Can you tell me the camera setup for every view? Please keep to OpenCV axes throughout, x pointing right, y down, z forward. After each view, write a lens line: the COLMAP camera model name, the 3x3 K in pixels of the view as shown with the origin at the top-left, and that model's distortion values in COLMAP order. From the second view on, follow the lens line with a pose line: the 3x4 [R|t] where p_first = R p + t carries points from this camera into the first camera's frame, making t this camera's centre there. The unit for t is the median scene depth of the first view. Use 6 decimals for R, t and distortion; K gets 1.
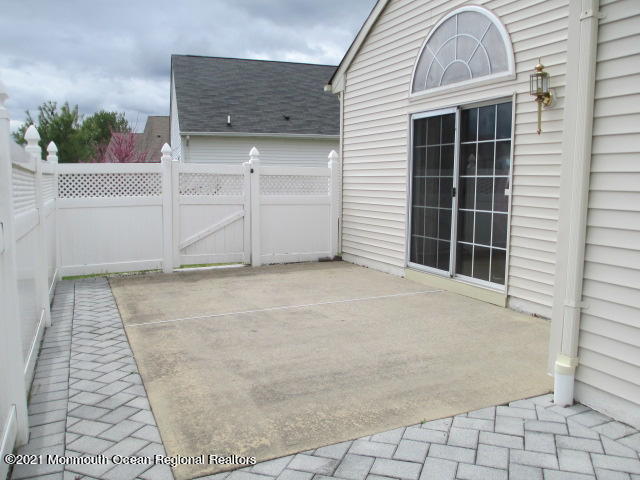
lens RADIAL K [[515.9, 0, 320.0], [0, 515.9, 240.0], [0, 0, 1]] dist [-0.055356, 0.007053]
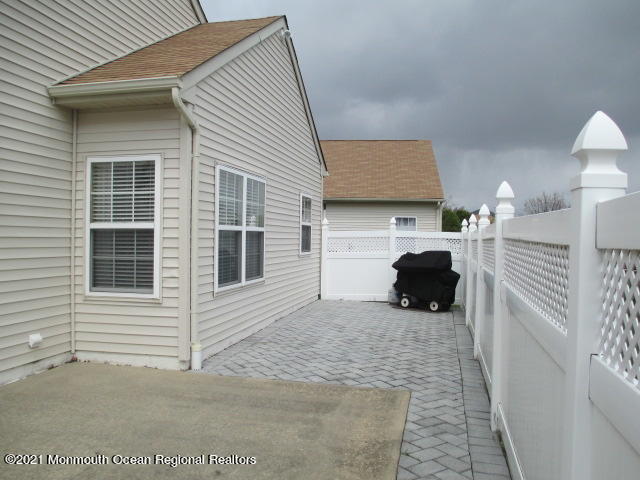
lens RADIAL K [[515.9, 0, 320.0], [0, 515.9, 240.0], [0, 0, 1]] dist [-0.226037, 0.001332]
pose [[-0.786330, -0.004946, 0.617787, -0.450460], [0.074938, 0.991821, 0.103322, -0.131055], [-0.613245, 0.127540, -0.779528, 0.989623]]
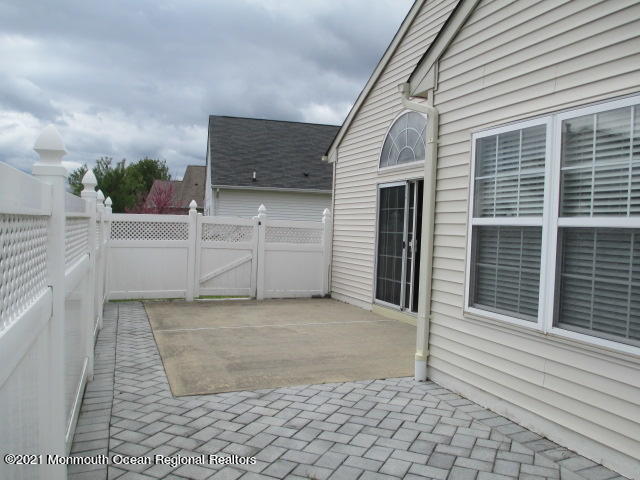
lens RADIAL K [[531.0, 0, 320.0], [0, 531.0, 240.0], [0, 0, 1]] dist [-0.054323, 0.003342]
pose [[0.996802, 0.030224, -0.073975, 0.134231], [-0.036992, 0.995082, -0.091893, 0.024729], [0.070834, 0.094335, 0.993017, -0.330020]]
